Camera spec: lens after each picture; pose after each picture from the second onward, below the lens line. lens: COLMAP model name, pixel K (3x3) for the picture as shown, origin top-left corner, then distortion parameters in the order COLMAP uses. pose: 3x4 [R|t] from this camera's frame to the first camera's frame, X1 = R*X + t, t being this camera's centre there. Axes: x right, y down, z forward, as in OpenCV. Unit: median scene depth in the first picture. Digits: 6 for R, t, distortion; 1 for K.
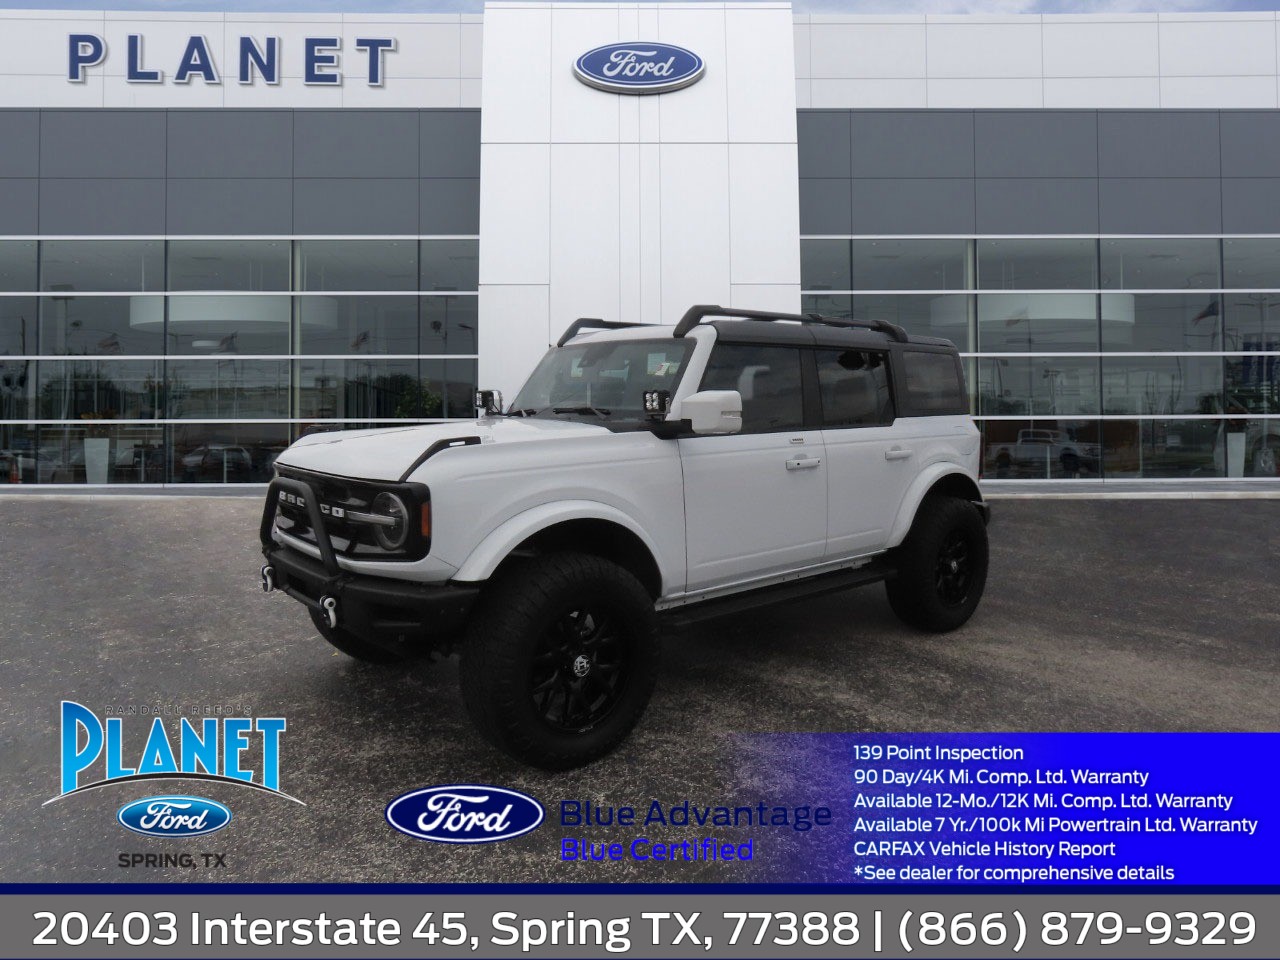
lens RADIAL K [[811.0, 0, 642.8], [0, 811.0, 478.2], [0, 0, 1]] dist [-0.007521, -0.002069]
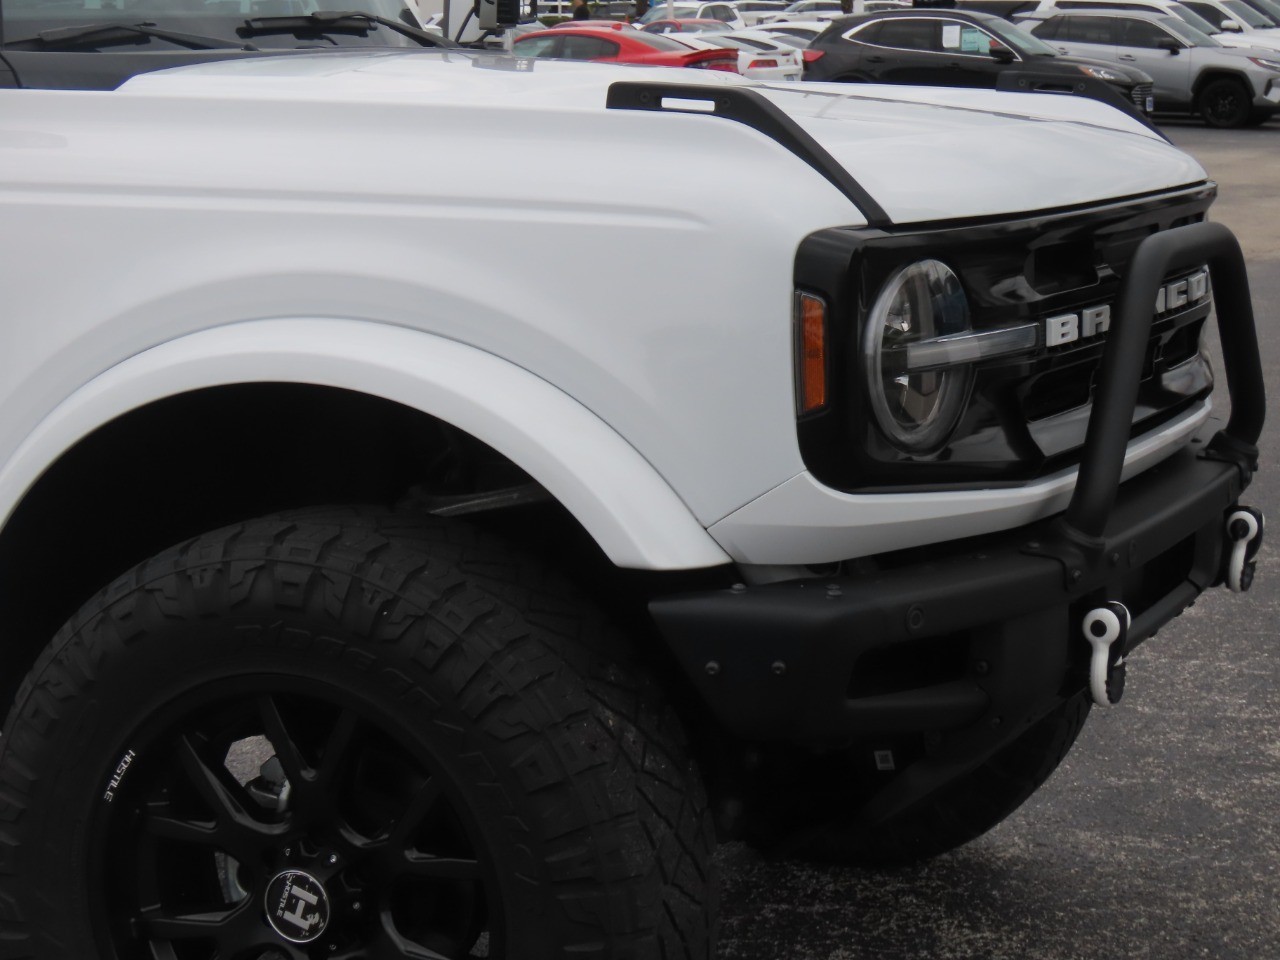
lens RADIAL K [[2892.1, 0, 640.0], [0, 2892.1, 480.0], [0, 0, 1]] dist [0.008705, 0.169745]
pose [[-0.433187, -0.125520, 0.892521, -1.401434], [0.100783, 0.977299, 0.186358, -0.135762], [-0.895651, 0.170679, -0.410703, 1.730087]]
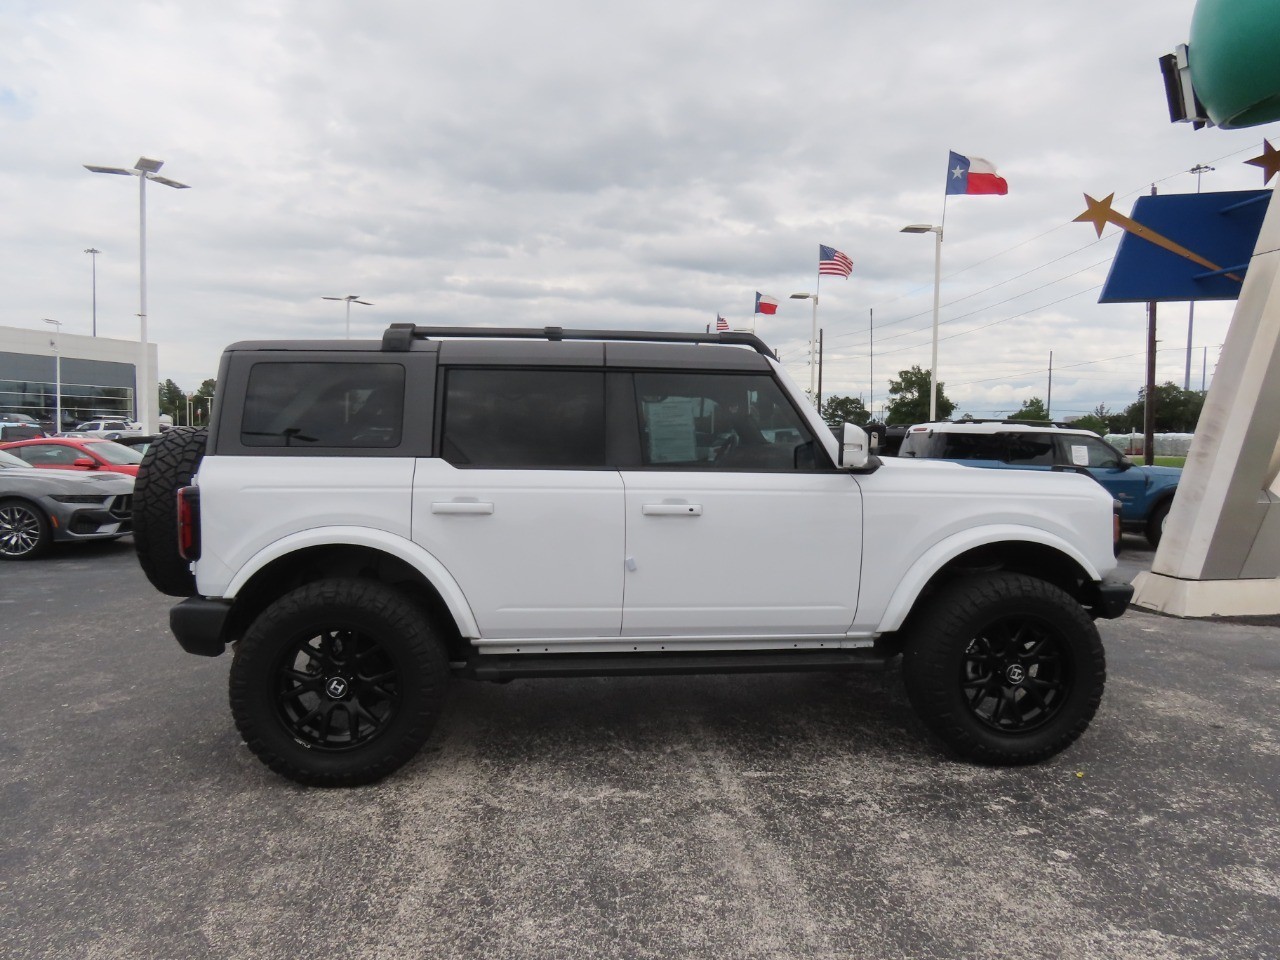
lens RADIAL K [[814.5, 0, 644.5], [0, 814.5, 481.6], [0, 0, 1]] dist [-0.002583, -0.004735]
pose [[-0.814990, -0.031876, 0.578597, -0.689748], [0.052463, 0.990326, 0.128457, -0.244870], [-0.577095, 0.135047, -0.805434, 2.602136]]
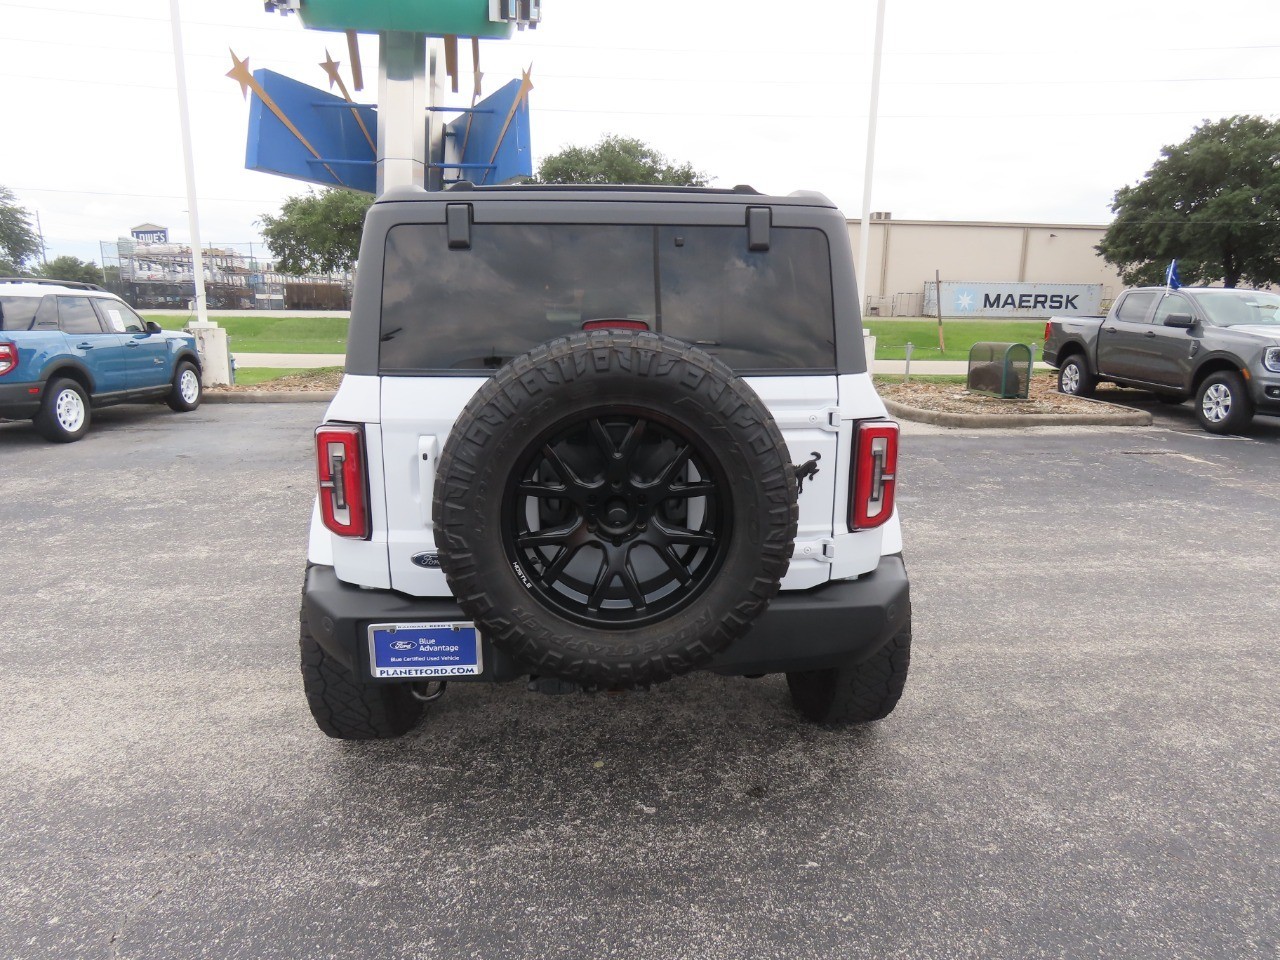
lens RADIAL K [[815.6, 0, 648.2], [0, 815.6, 482.0], [0, 0, 1]] dist [-0.001101, -0.002613]
pose [[-0.595549, 0.172314, -0.784621, 1.104455], [-0.084407, 0.957894, 0.274434, -0.260295], [0.798873, 0.229666, -0.555928, 2.333291]]
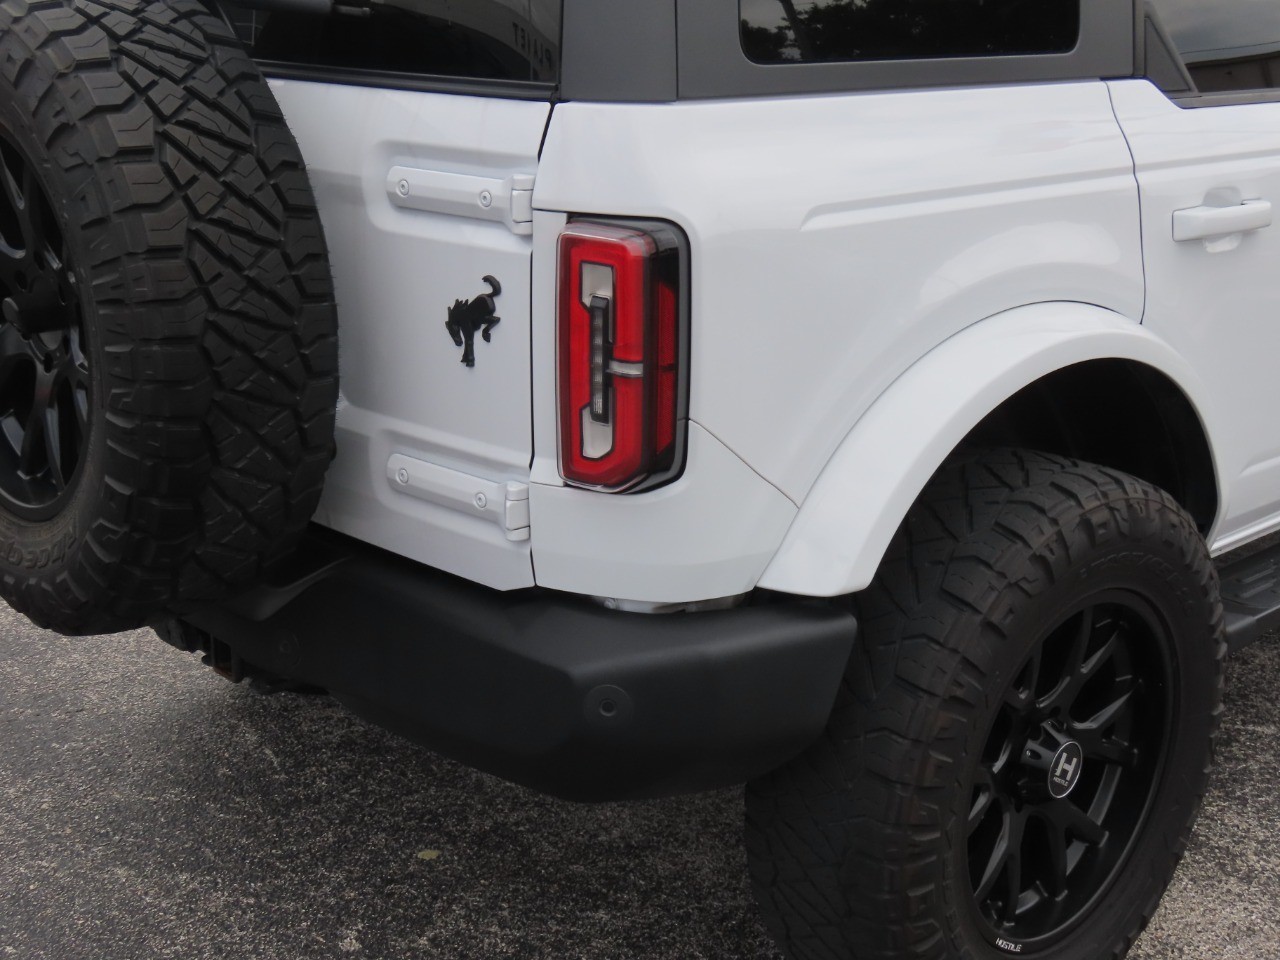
lens RADIAL K [[1771.8, 0, 656.4], [0, 1771.8, 480.8], [0, 0, 1]] dist [-0.025388, 0.012360]
pose [[-0.998408, 0.004913, -0.056183, 0.437778], [-0.016897, 0.924374, 0.381113, -0.286687], [0.053807, 0.381455, -0.922820, 2.694067]]
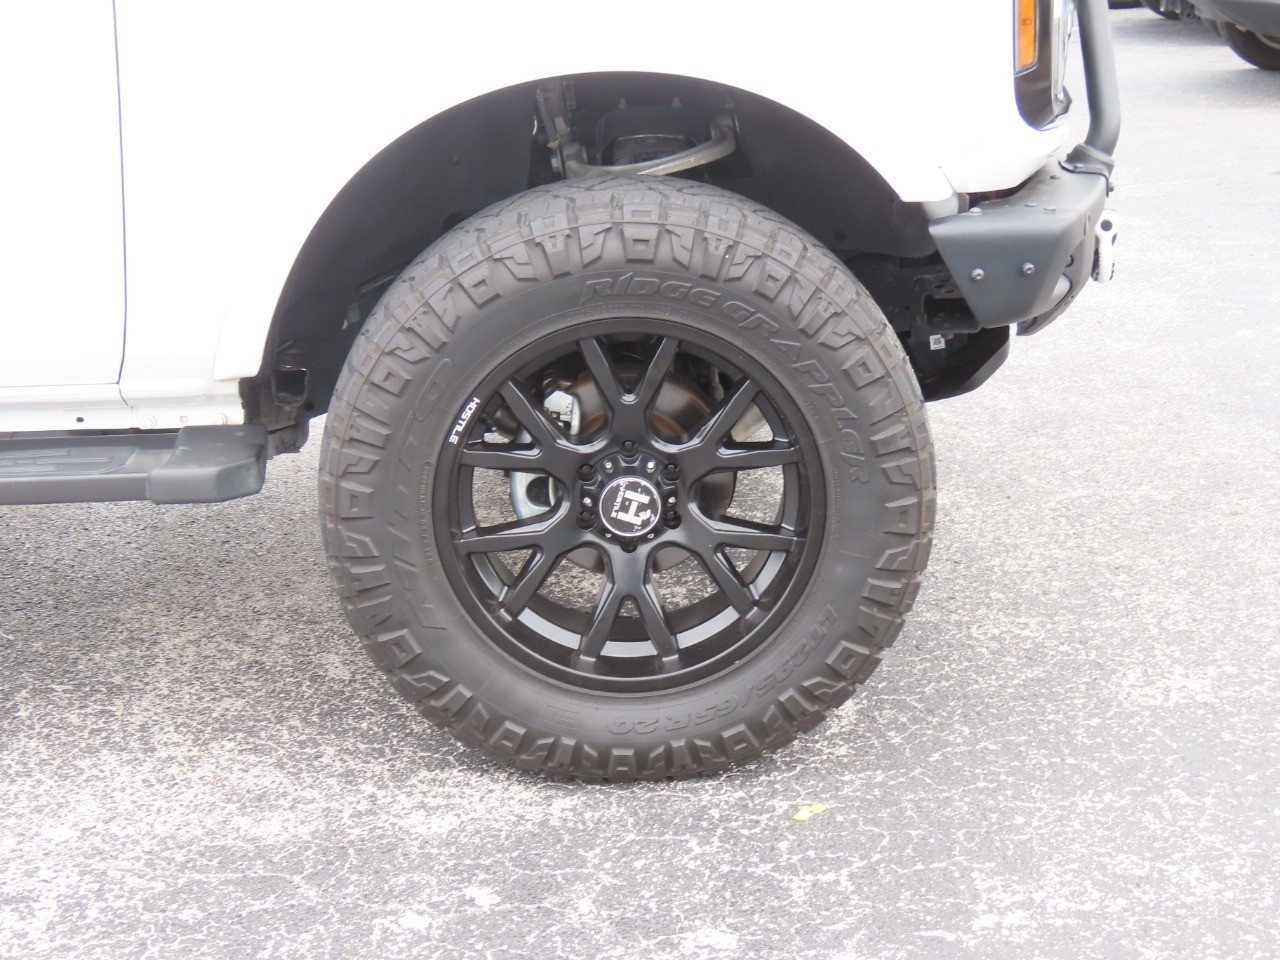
lens RADIAL K [[2126.5, 0, 667.3], [0, 2126.5, 479.5], [0, 0, 1]] dist [-0.018132, -0.050176]
pose [[-0.774081, -0.165519, 0.611066, -1.031508], [0.089161, 0.927095, 0.364068, -0.153635], [-0.626777, 0.336301, -0.702889, 2.070771]]
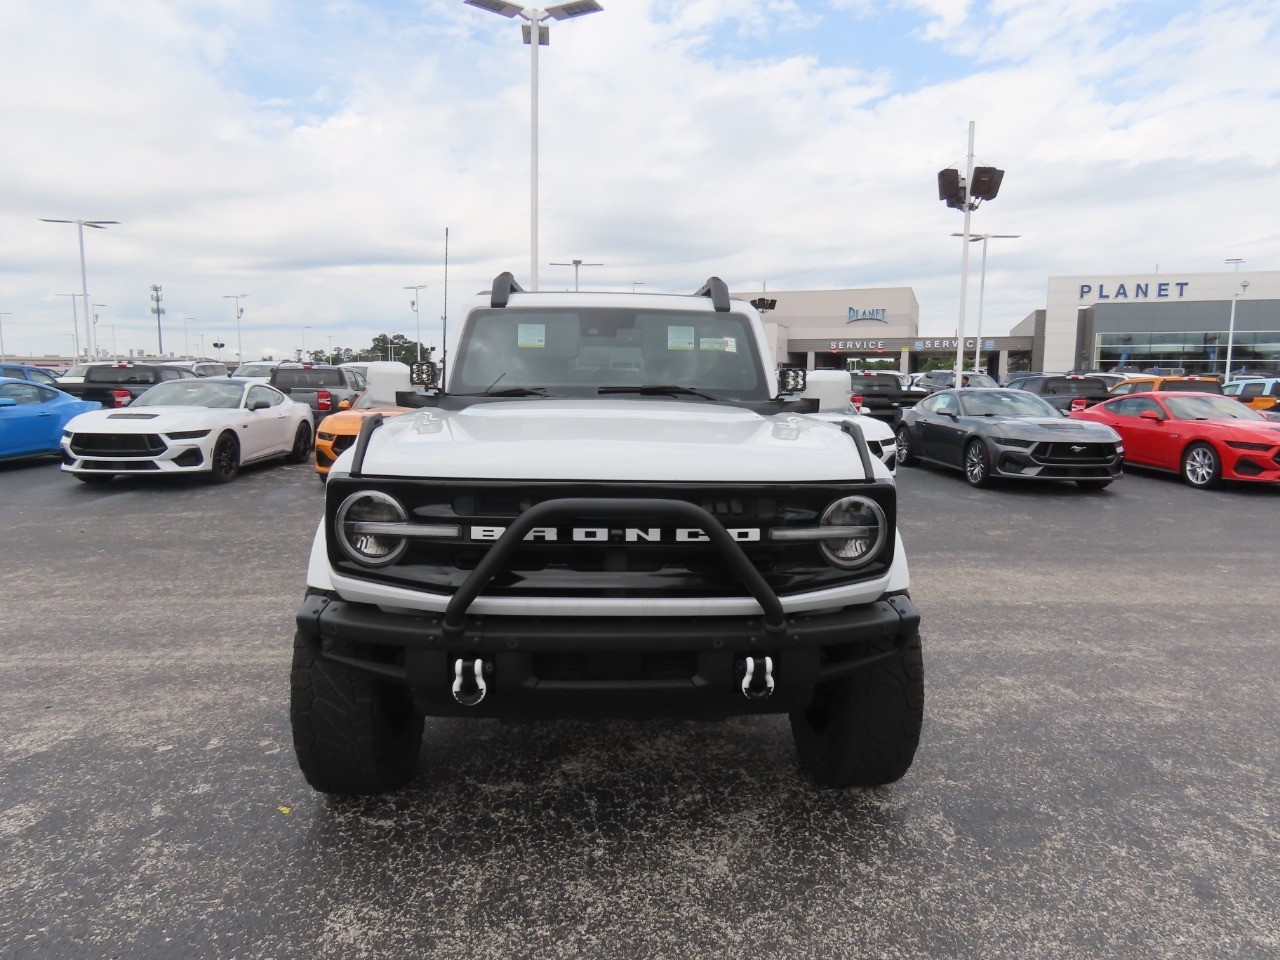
lens RADIAL K [[814.6, 0, 644.4], [0, 814.6, 477.7], [0, 0, 1]] dist [-0.005753, -0.000151]
pose [[0.608747, -0.079323, 0.789389, -0.956737], [0.063667, 0.996664, 0.051054, -0.047045], [-0.790806, 0.019179, 0.611767, 0.628302]]
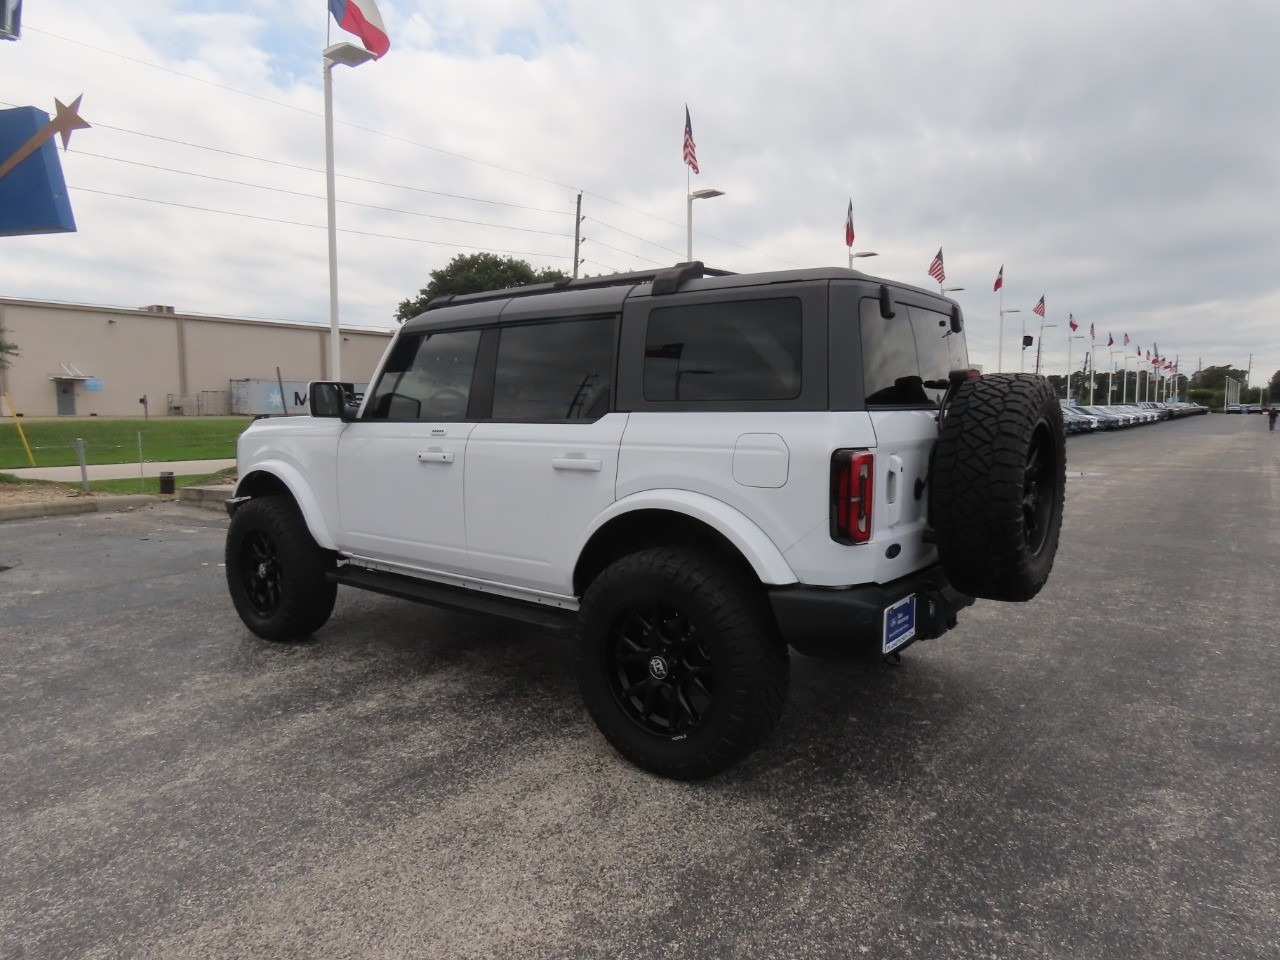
lens RADIAL K [[814.6, 0, 644.4], [0, 814.6, 477.7], [0, 0, 1]] dist [-0.005753, -0.000151]
pose [[0.201456, 0.092232, -0.975146, 1.492927], [-0.092313, 0.992913, 0.074841, -0.112407], [0.975138, 0.074942, 0.208543, 1.352298]]
